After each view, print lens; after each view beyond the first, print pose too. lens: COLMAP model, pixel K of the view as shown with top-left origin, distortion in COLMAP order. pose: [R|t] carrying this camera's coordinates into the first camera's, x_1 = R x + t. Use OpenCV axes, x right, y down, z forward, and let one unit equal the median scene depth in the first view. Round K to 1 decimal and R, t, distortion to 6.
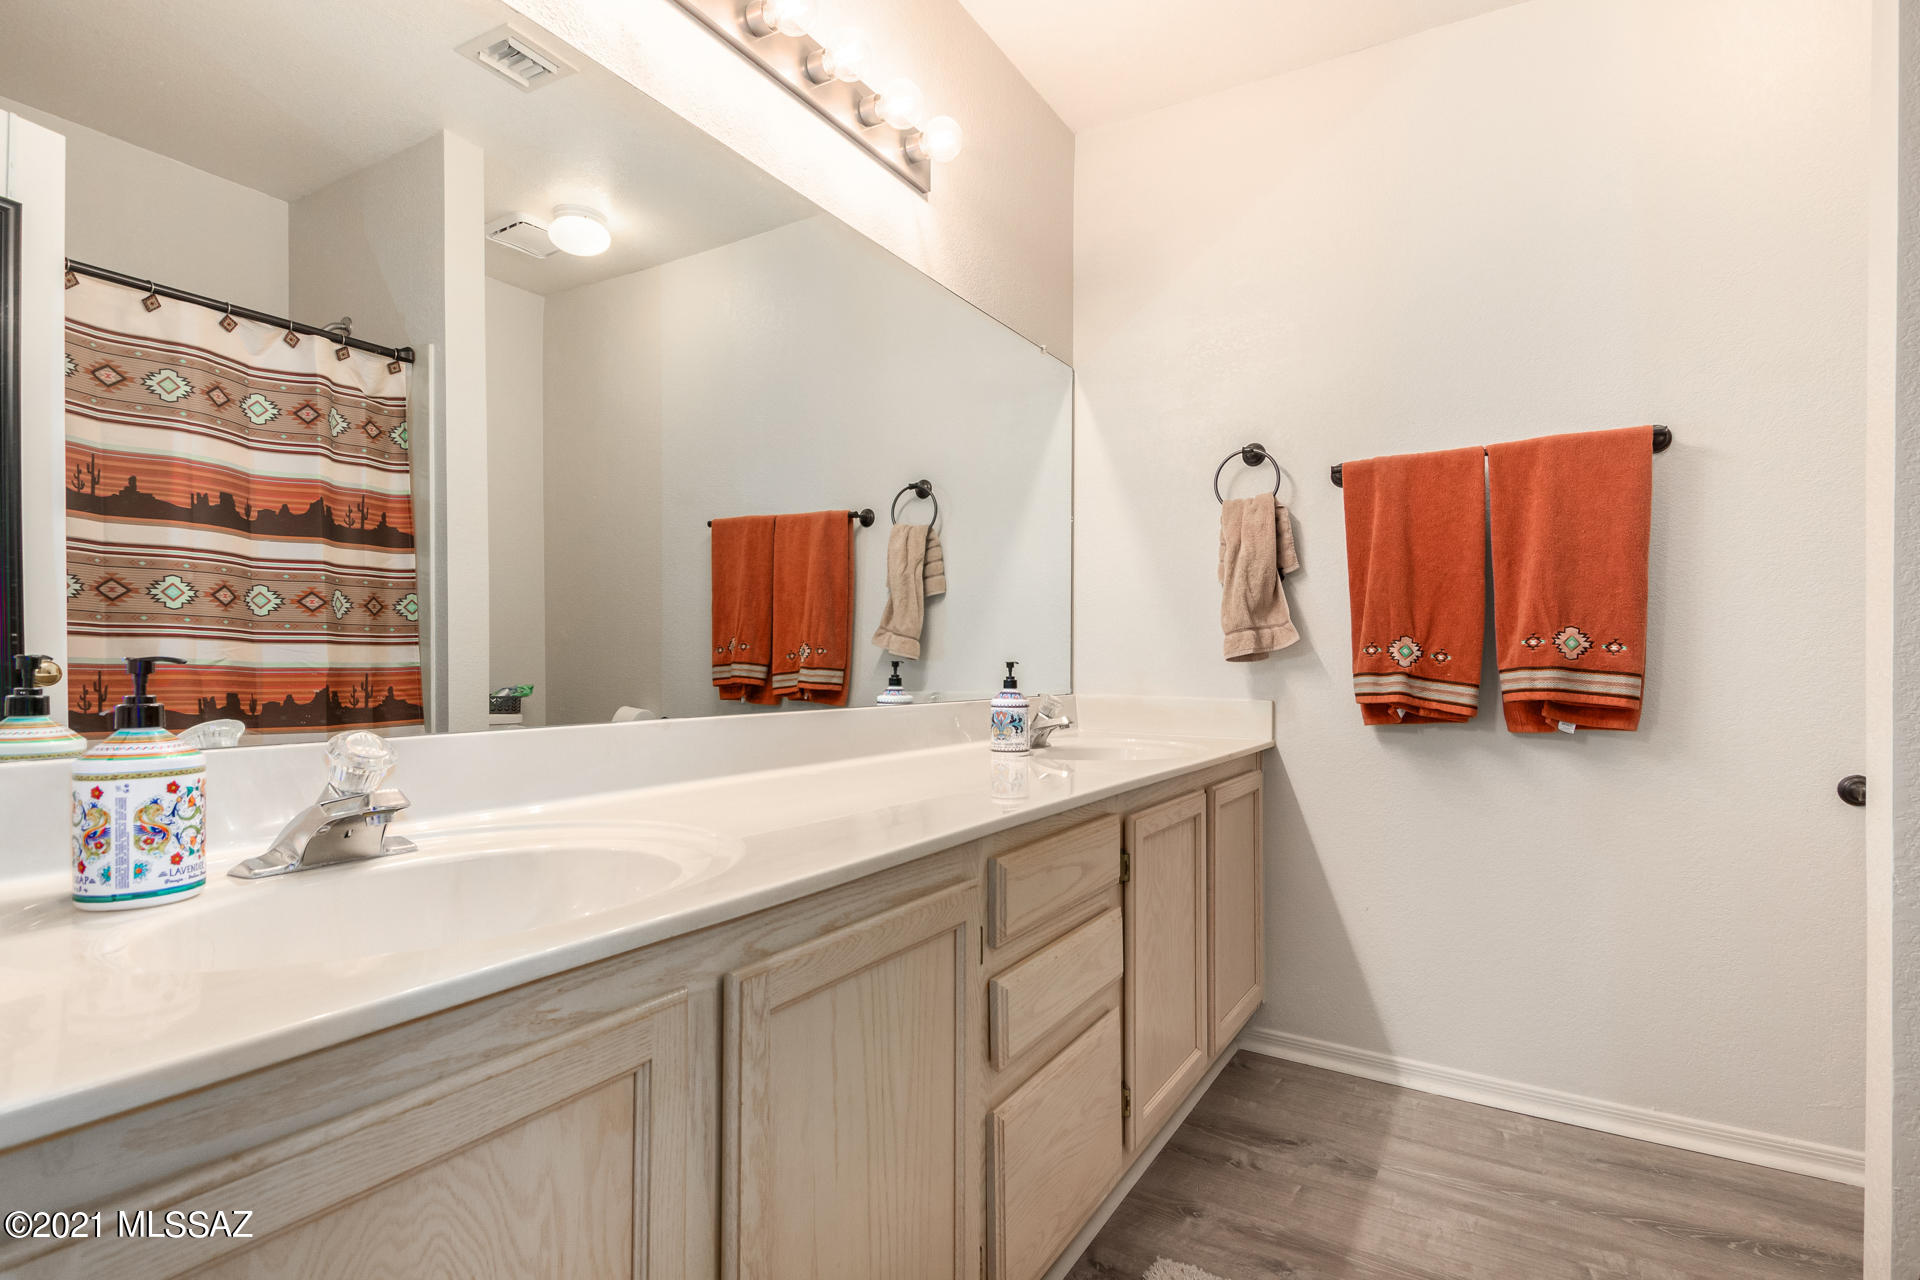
lens RADIAL K [[951.0, 0, 962.5], [0, 951.0, 653.5], [0, 0, 1]] dist [0.002298, 0.000528]
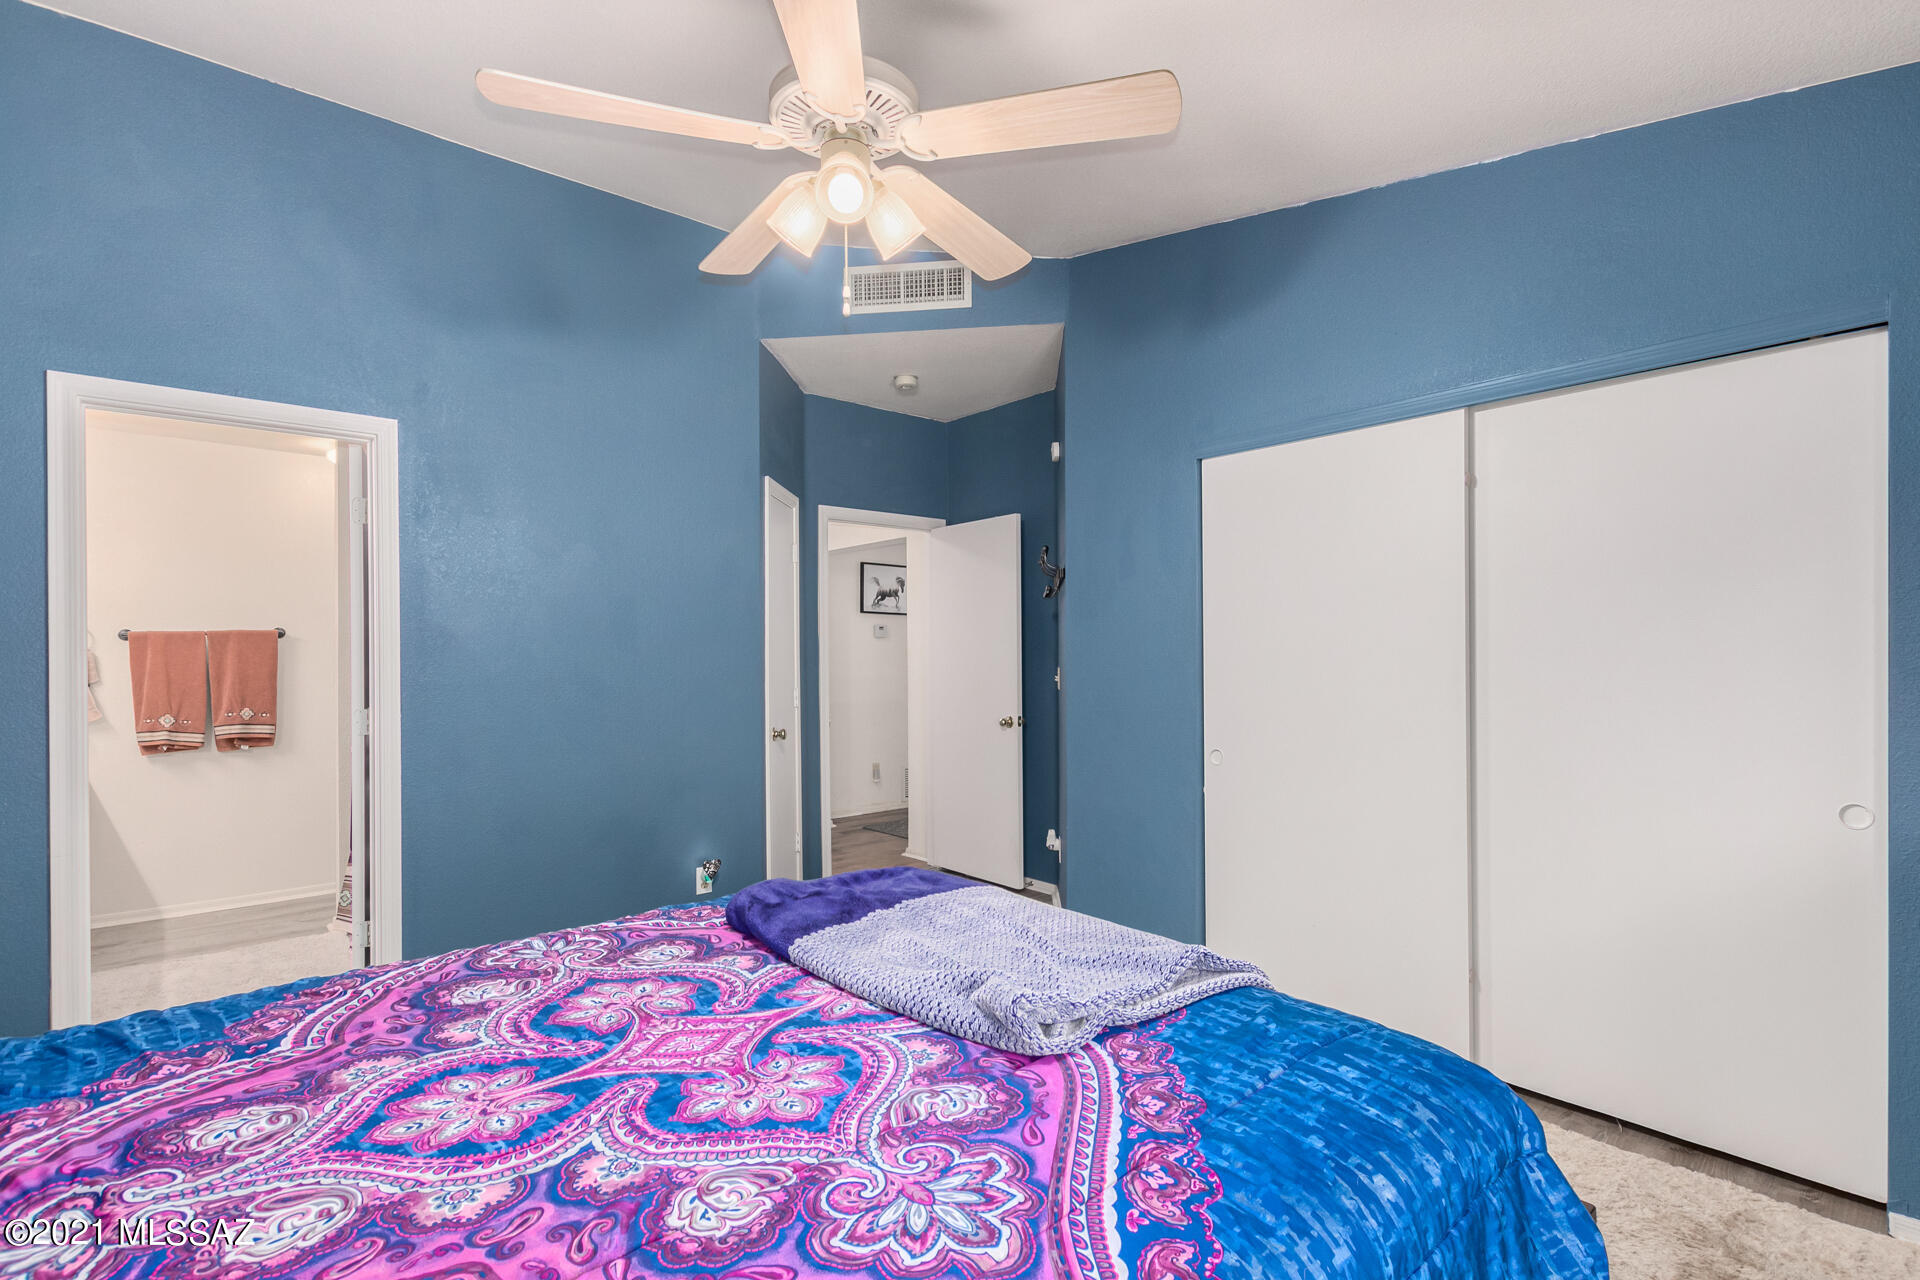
lens RADIAL K [[903.3, 0, 958.0], [0, 903.3, 646.9], [0, 0, 1]] dist [-0.001219, -0.000011]
pose [[0.302371, -0.004570, 0.953179, -1.009149], [0.005144, 0.999982, 0.003163, -0.175210], [-0.953176, 0.003947, 0.302389, -1.435900]]
